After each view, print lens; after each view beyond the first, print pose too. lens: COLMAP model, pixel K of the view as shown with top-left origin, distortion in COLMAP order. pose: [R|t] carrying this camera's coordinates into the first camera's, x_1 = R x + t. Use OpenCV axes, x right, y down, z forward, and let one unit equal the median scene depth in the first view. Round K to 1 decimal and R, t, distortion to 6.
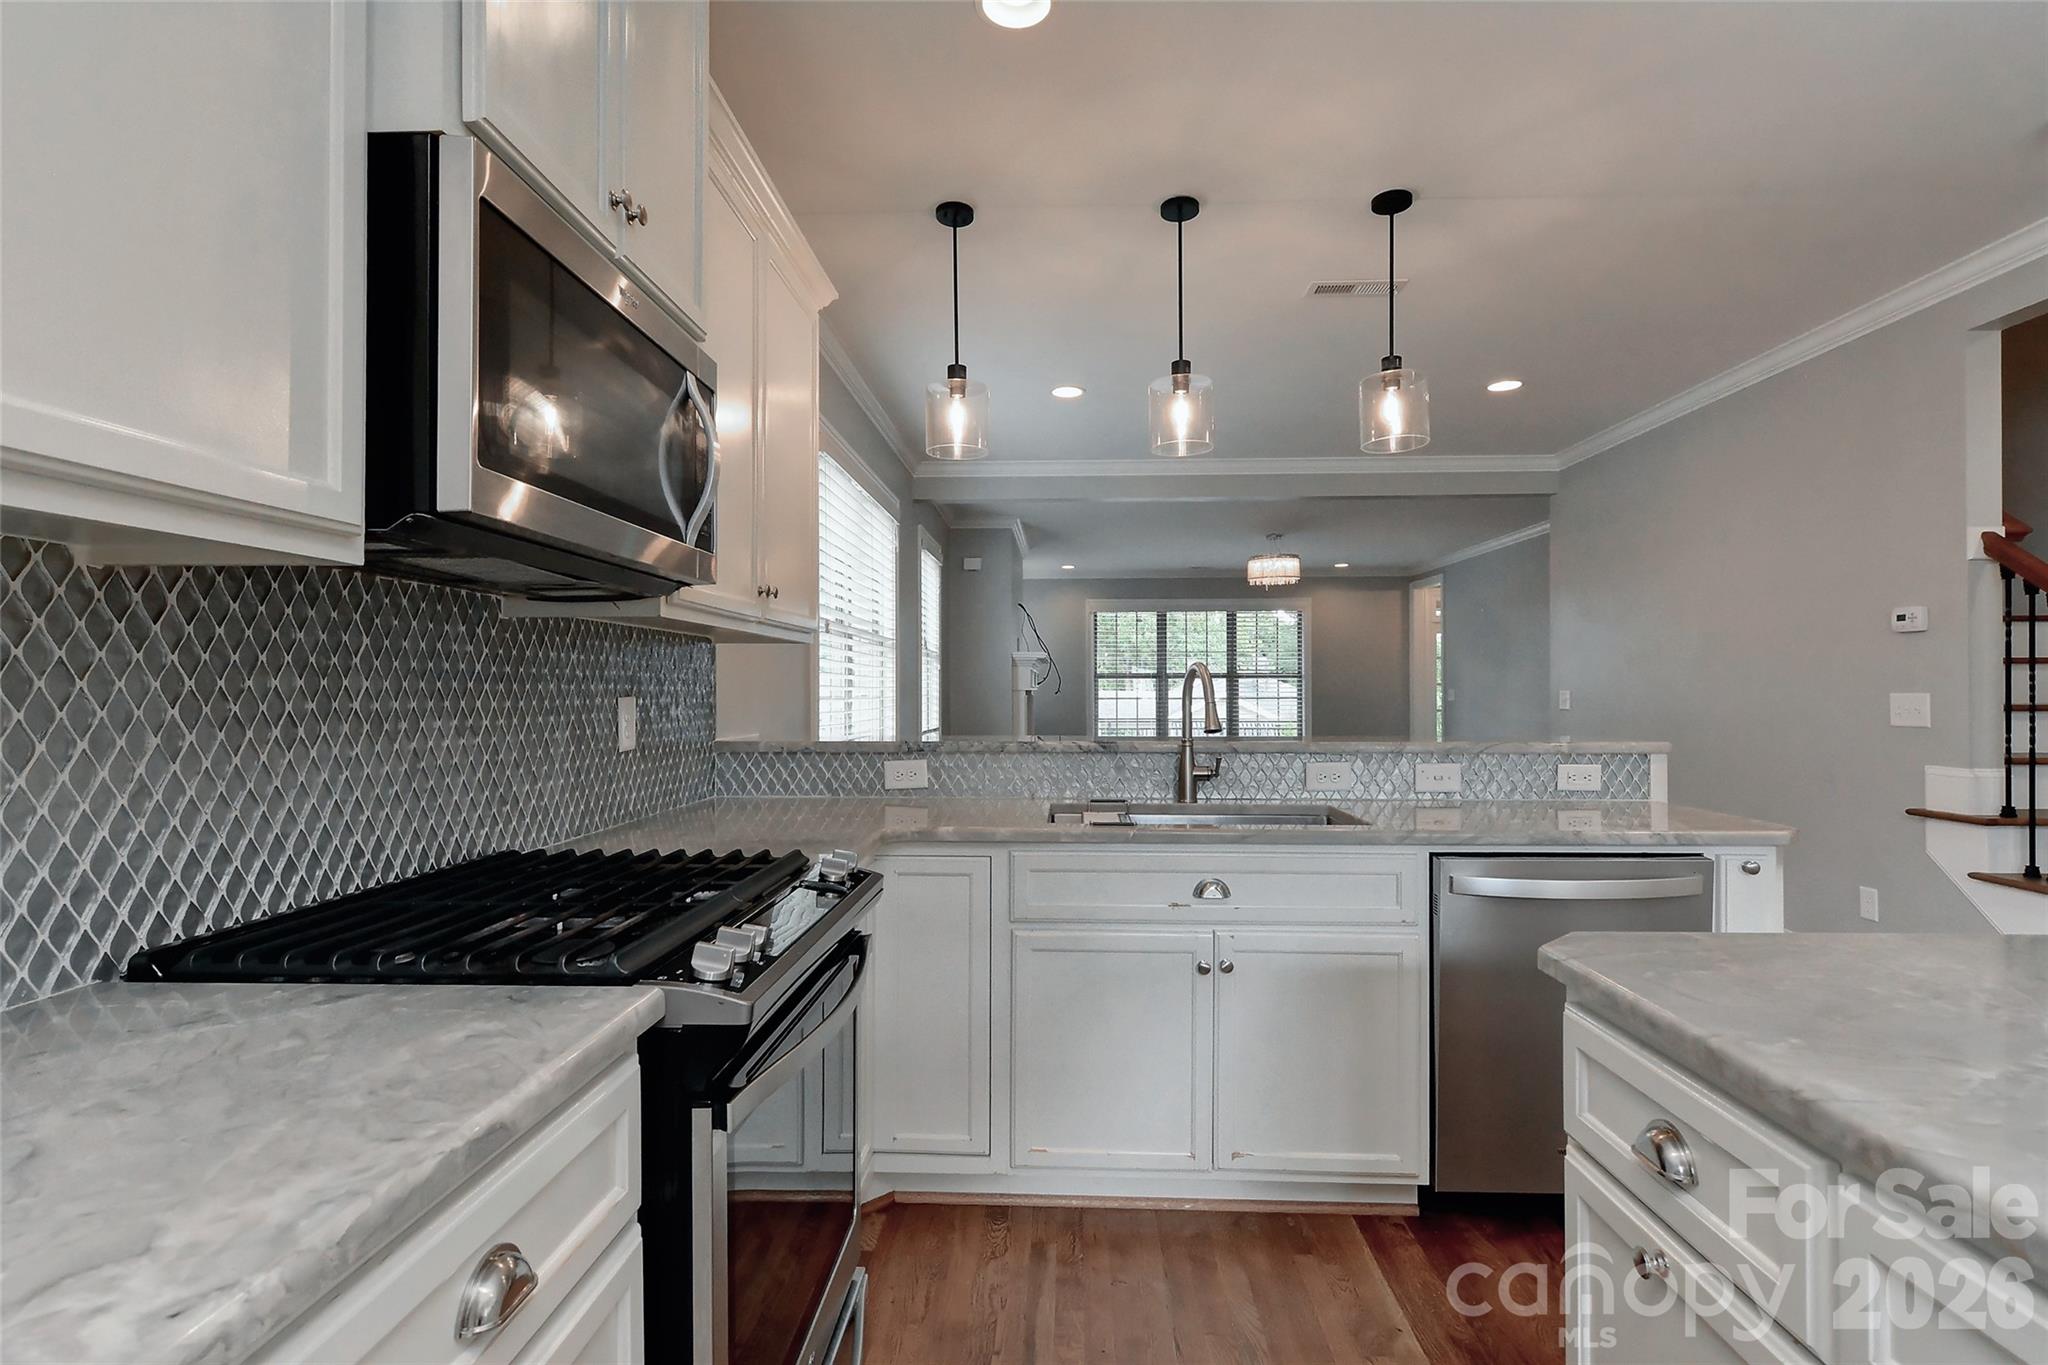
lens RADIAL K [[1008.4, 0, 1032.1], [0, 1008.4, 685.3], [0, 0, 1]] dist [0.006238, -0.002837]
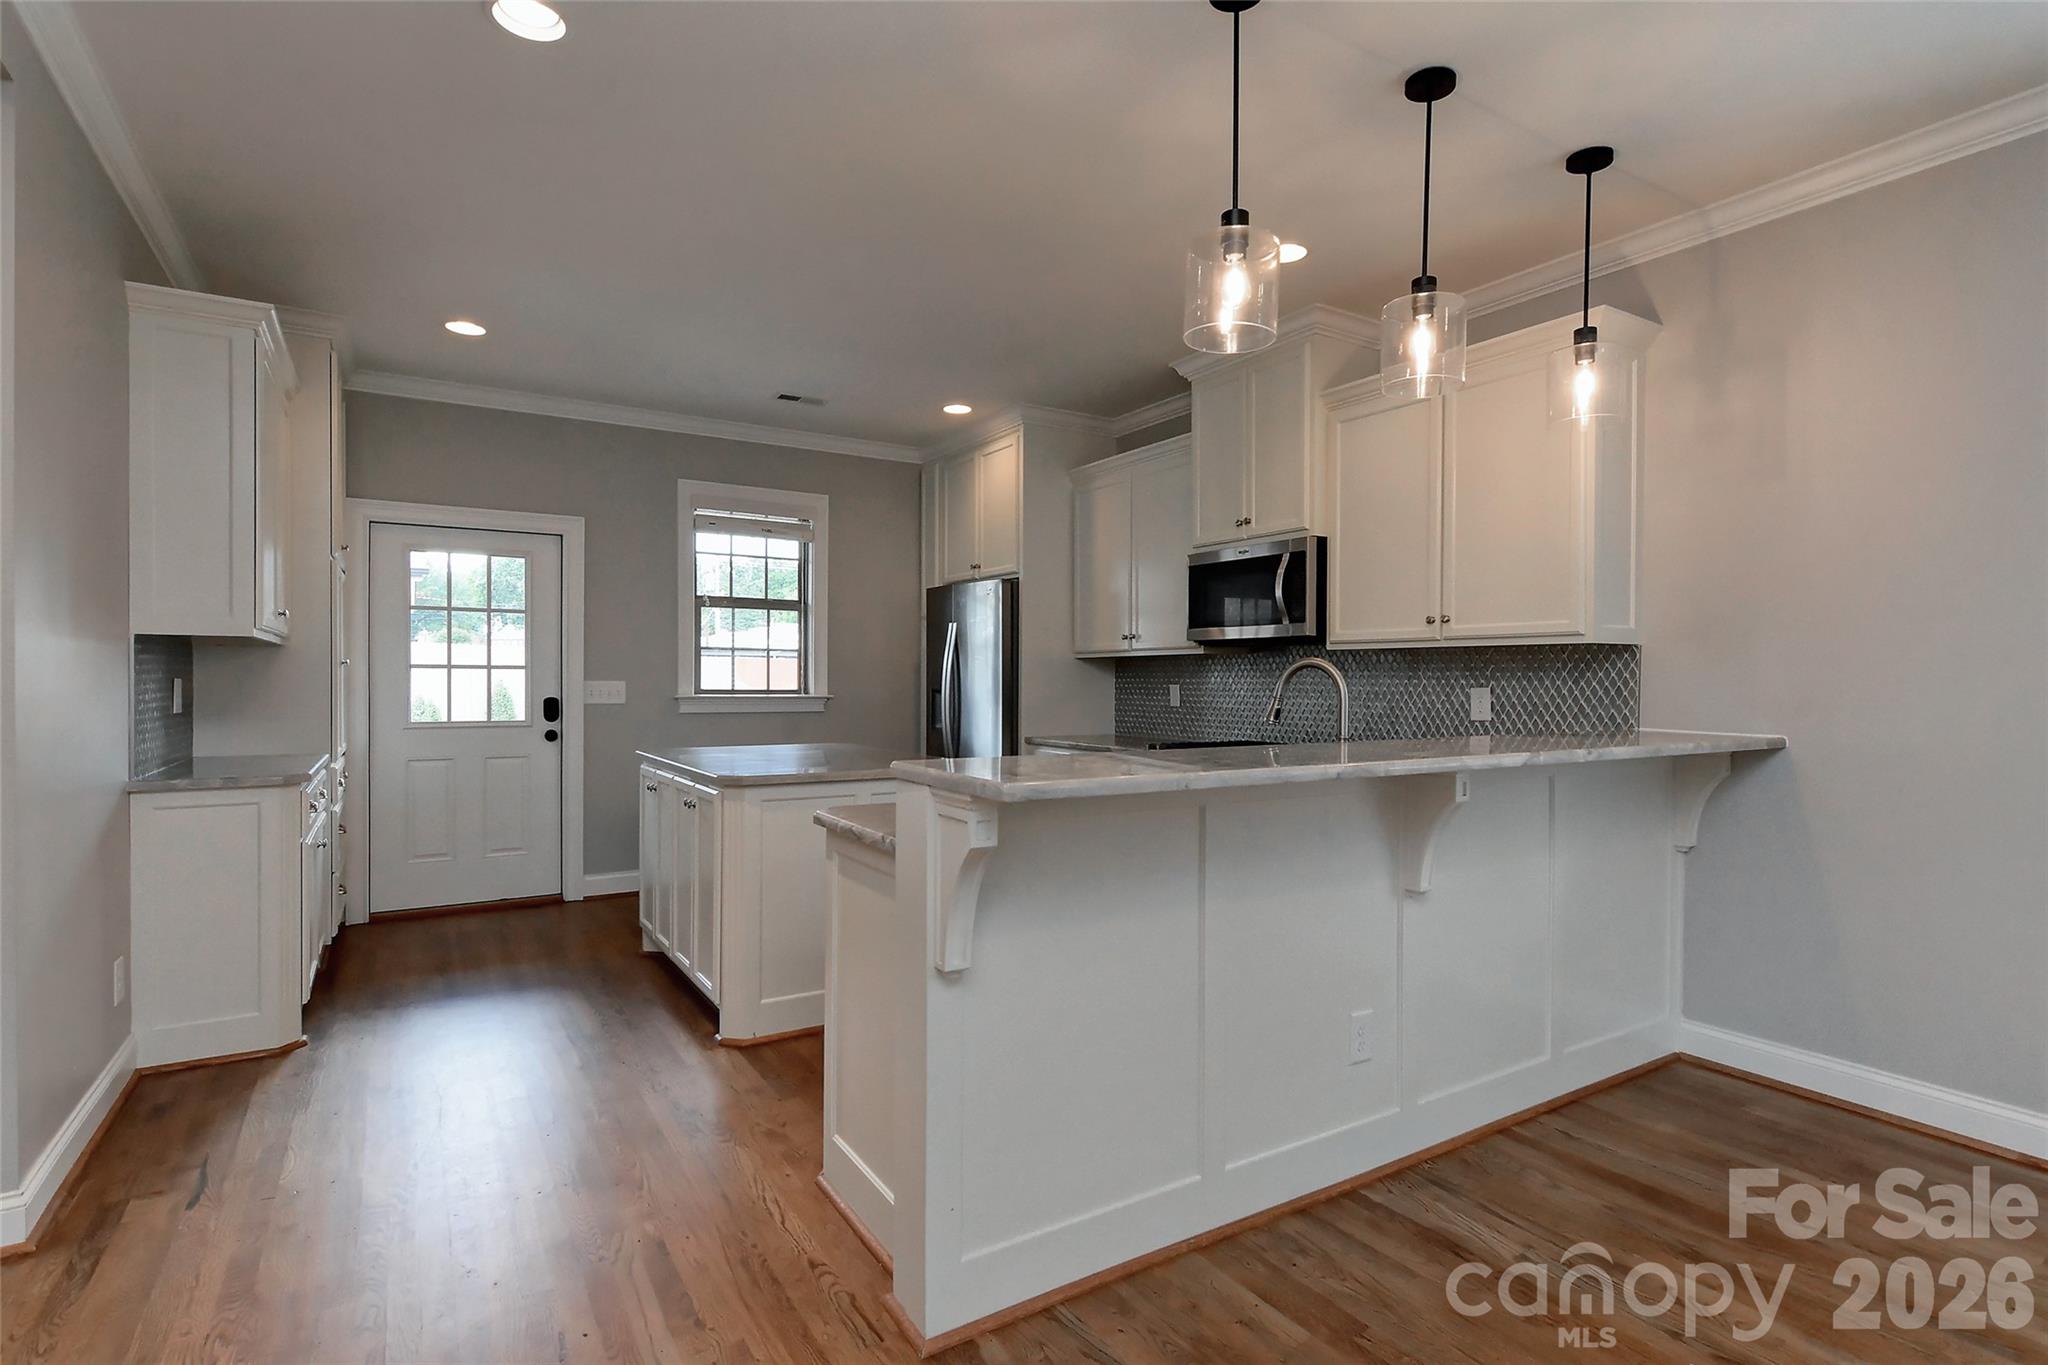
lens RADIAL K [[1008.4, 0, 1029.4], [0, 1008.4, 691.1], [0, 0, 1]] dist [0.006238, -0.002837]
pose [[-0.831996, 0.004732, -0.554762, 0.748022], [-0.001095, 0.999948, 0.010171, 0.000401], [0.554781, 0.009070, -0.831947, 1.305504]]
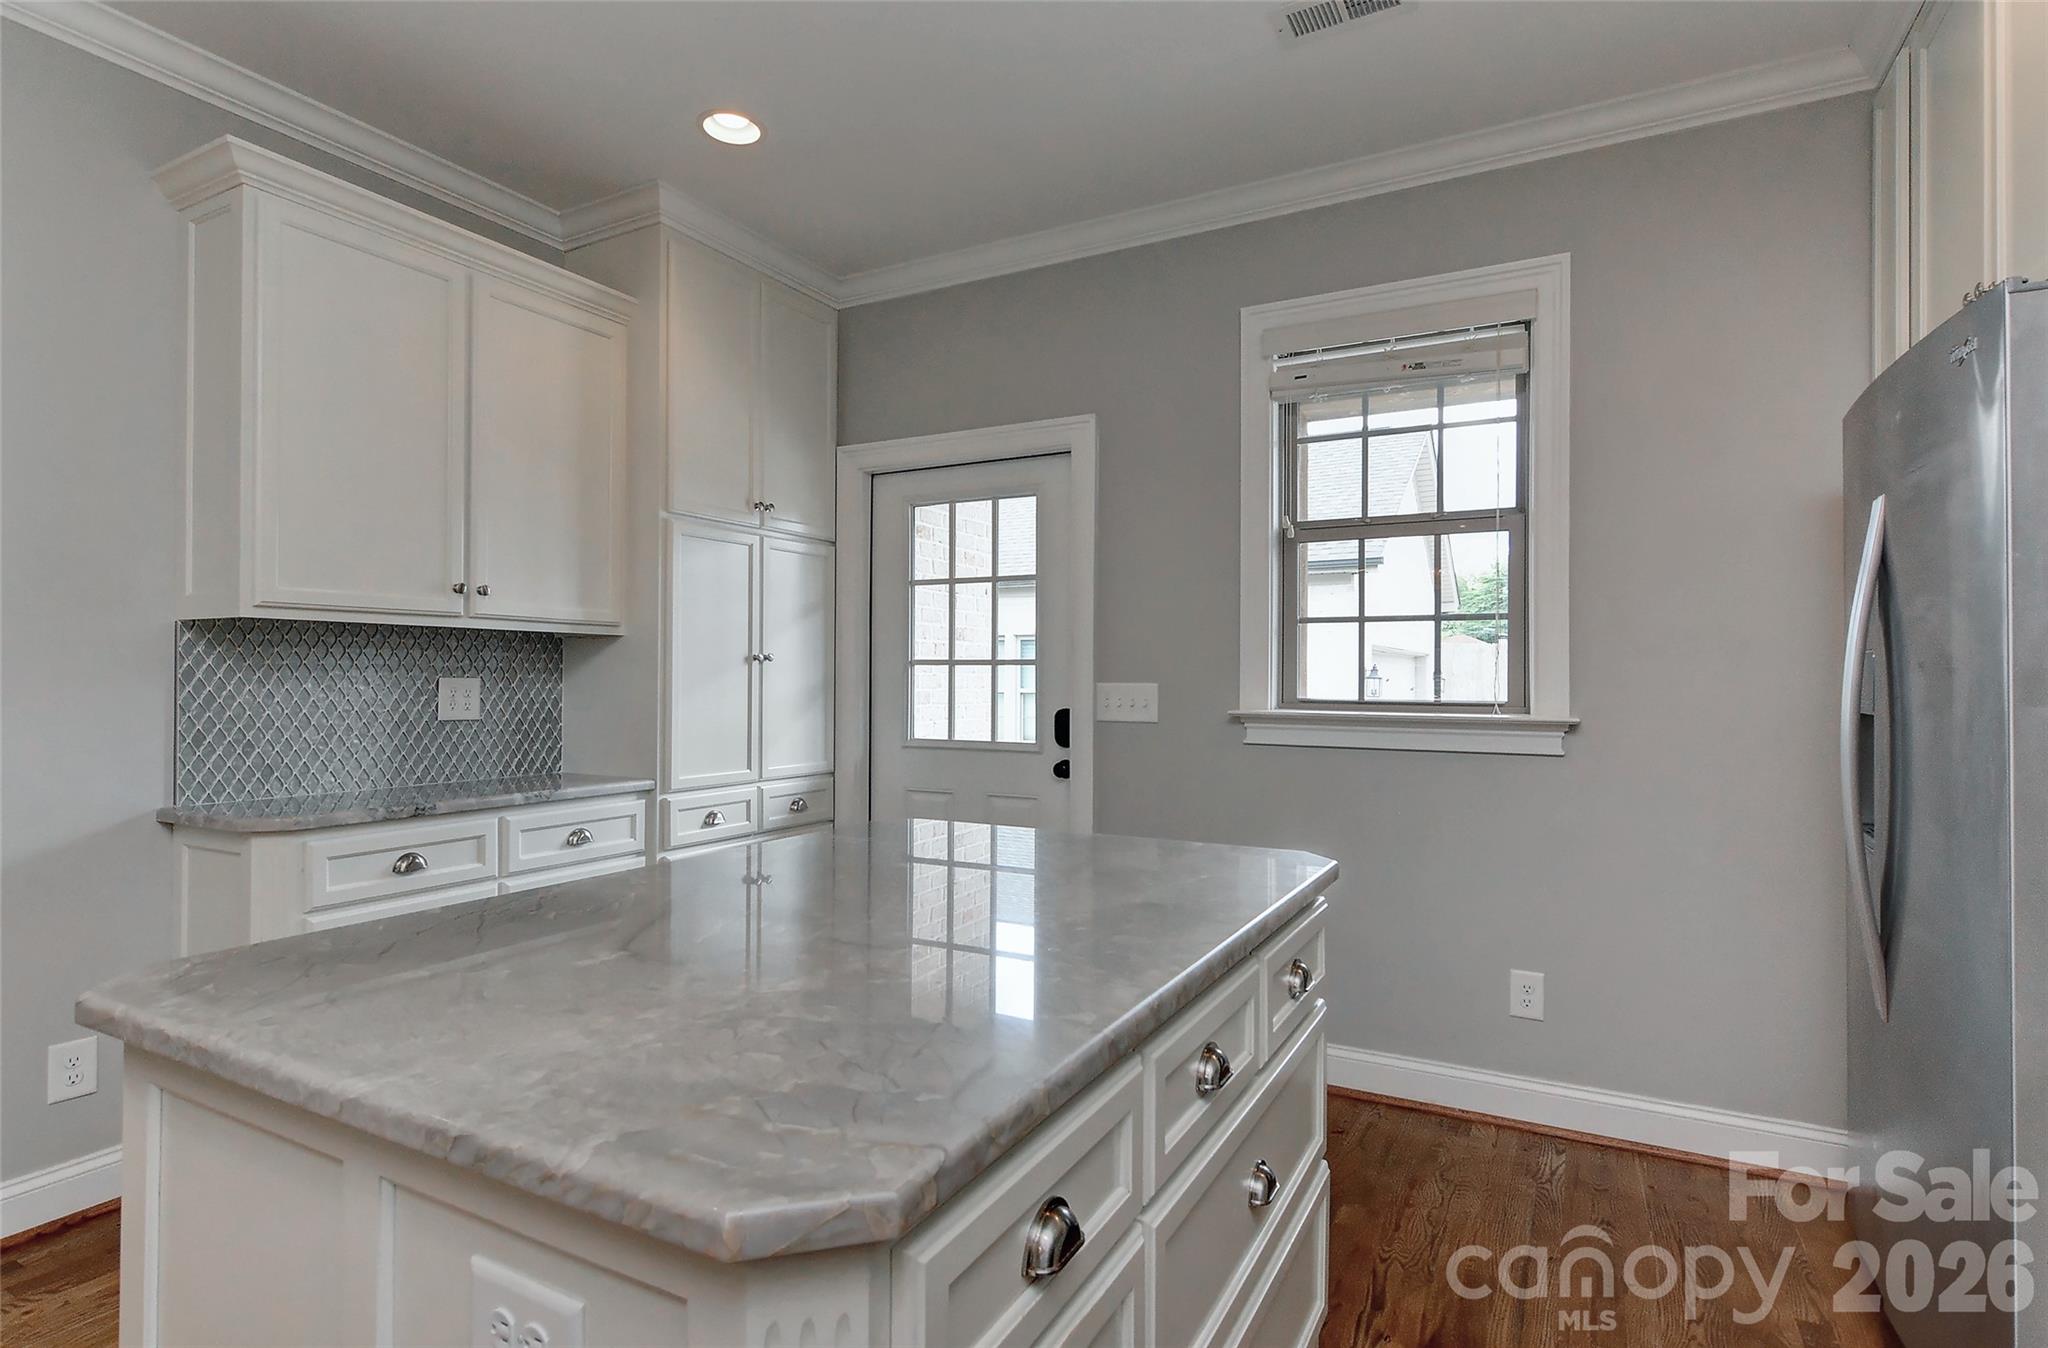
lens RADIAL K [[1008.4, 0, 1037.9], [0, 1008.4, 677.1], [0, 0, 1]] dist [0.006238, -0.002837]
pose [[-0.892309, 0.000423, 0.451426, 0.082132], [-0.002938, 0.999973, -0.006743, 0.002483], [-0.451417, -0.007343, -0.892283, 0.504452]]
